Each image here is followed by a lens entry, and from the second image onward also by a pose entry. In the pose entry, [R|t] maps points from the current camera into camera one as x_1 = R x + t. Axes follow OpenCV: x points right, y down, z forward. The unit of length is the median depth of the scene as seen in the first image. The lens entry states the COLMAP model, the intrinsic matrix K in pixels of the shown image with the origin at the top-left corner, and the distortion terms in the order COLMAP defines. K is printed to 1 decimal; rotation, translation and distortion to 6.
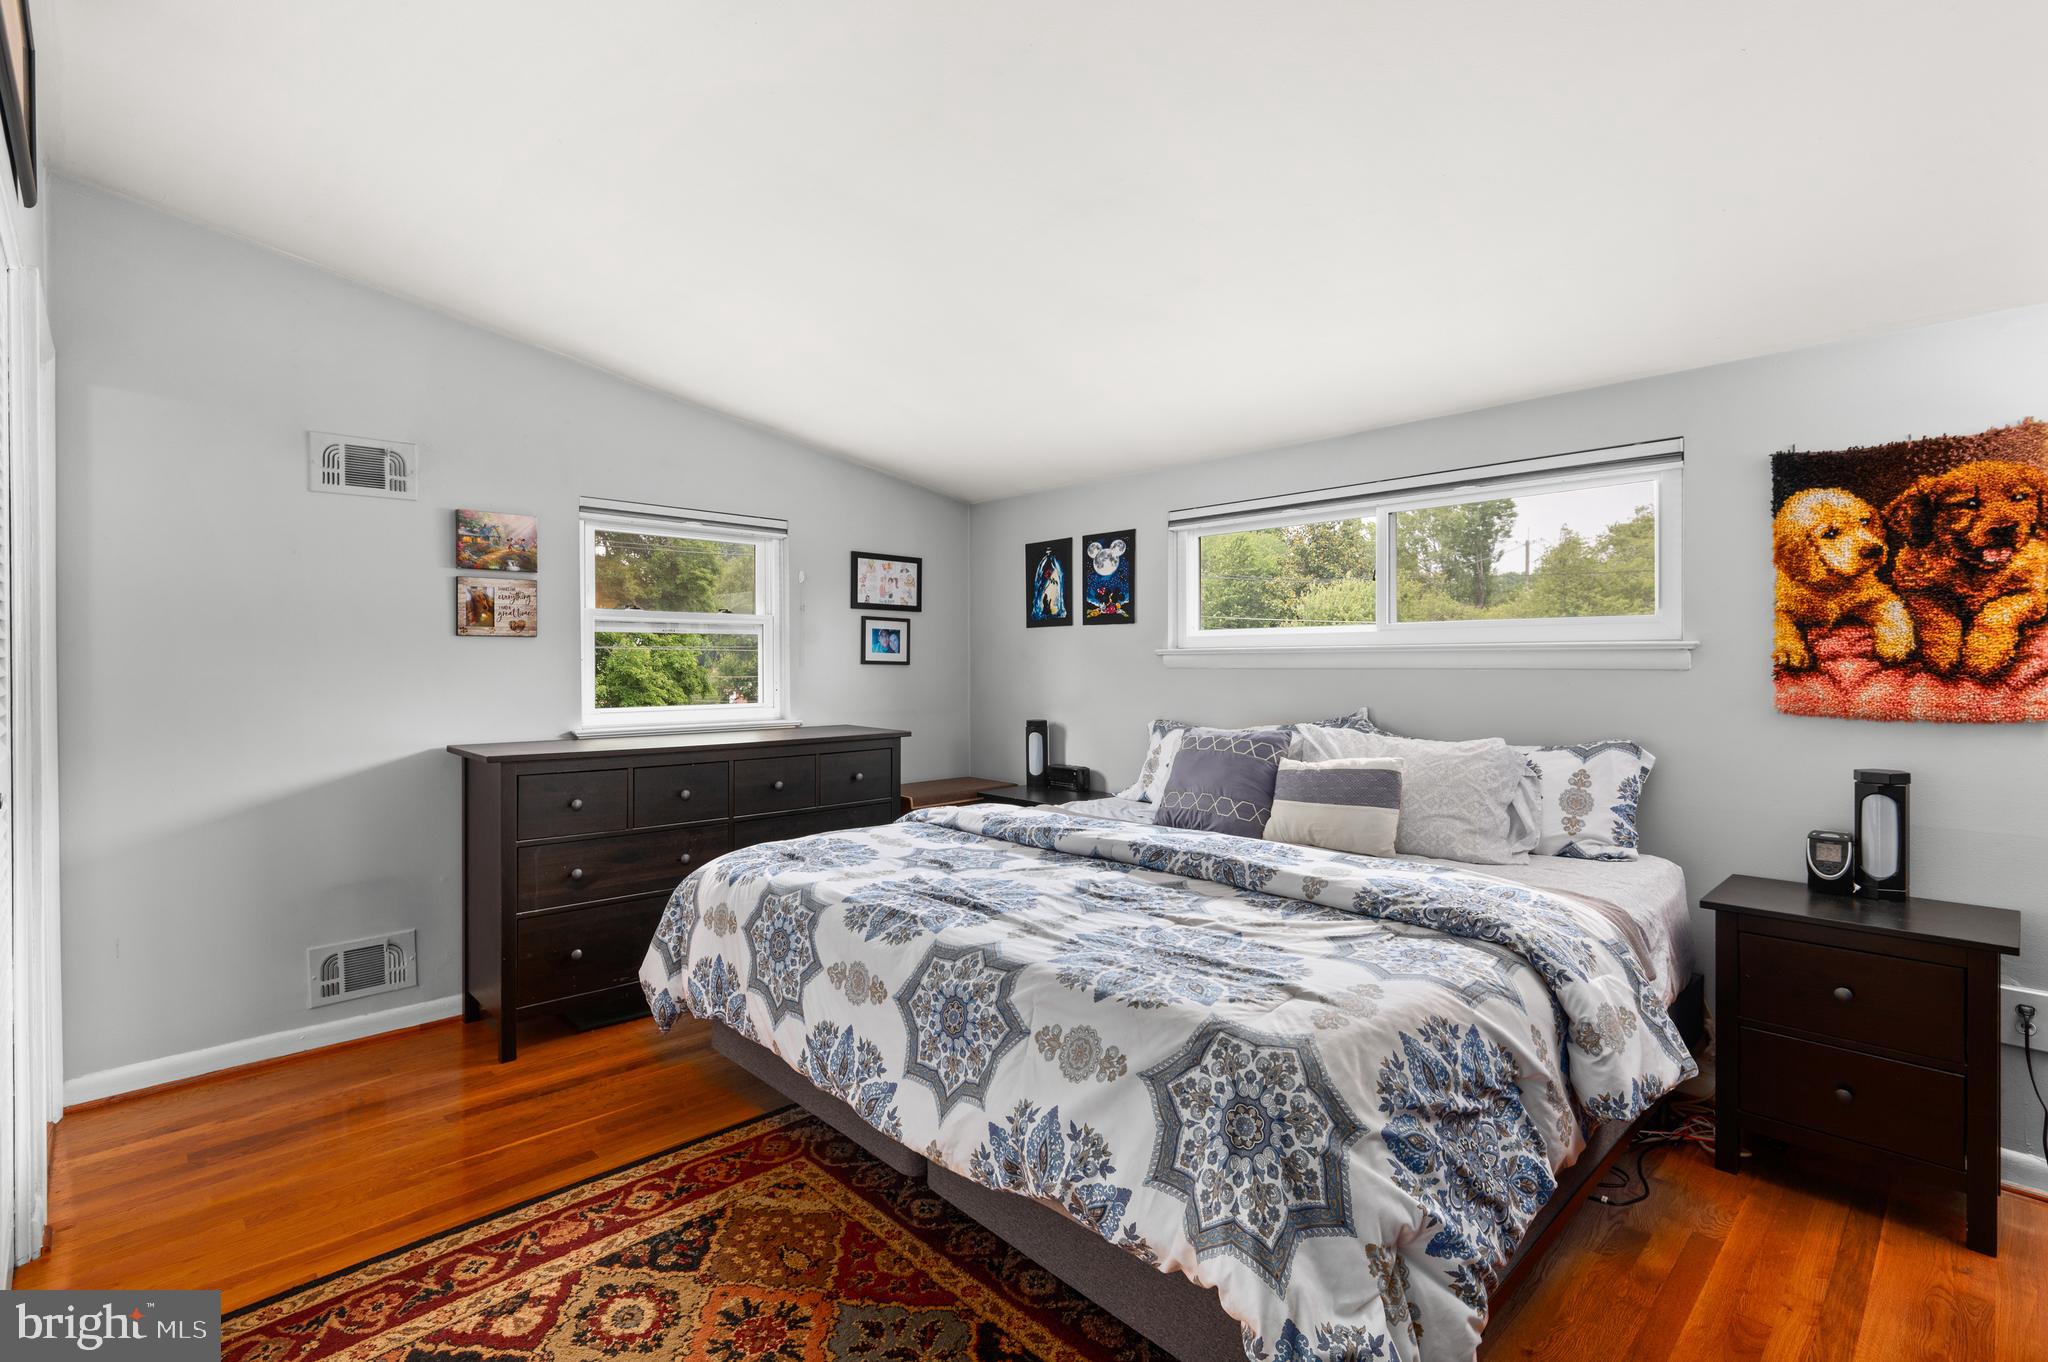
lens RADIAL K [[933.4, 0, 1025.7], [0, 933.4, 675.2], [0, 0, 1]] dist [0.003490, -0.003728]
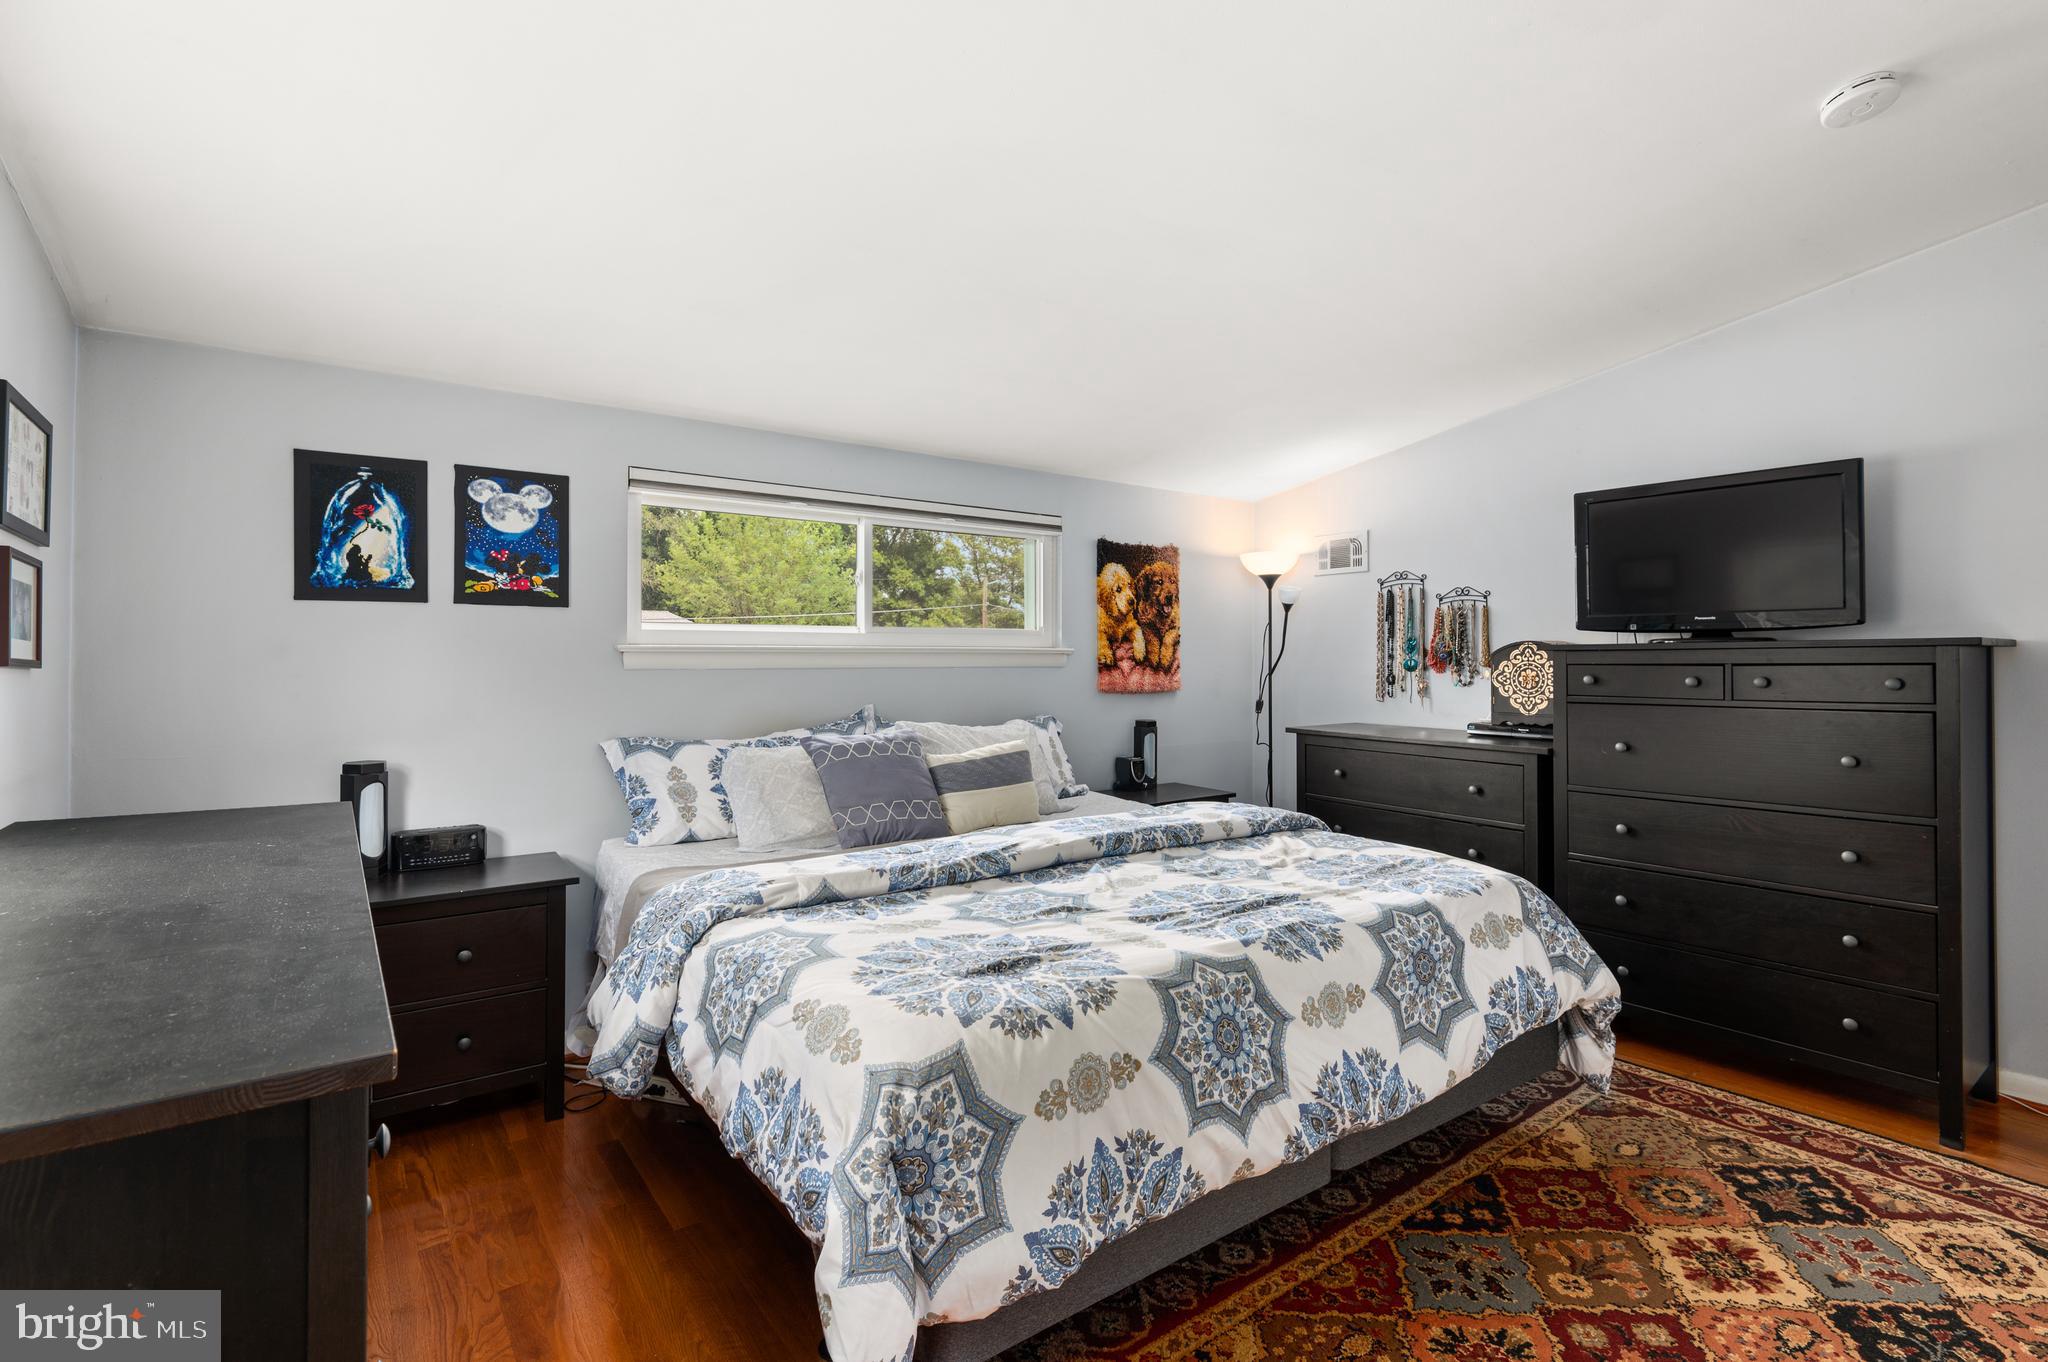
lens RADIAL K [[933.4, 0, 1022.9], [0, 933.4, 664.0], [0, 0, 1]] dist [0.003490, -0.003728]
pose [[0.135199, -0.000812, 0.990818, -0.877772], [0.014629, 0.999892, -0.001177, -0.010592], [-0.990710, 0.014653, 0.135197, 0.900748]]
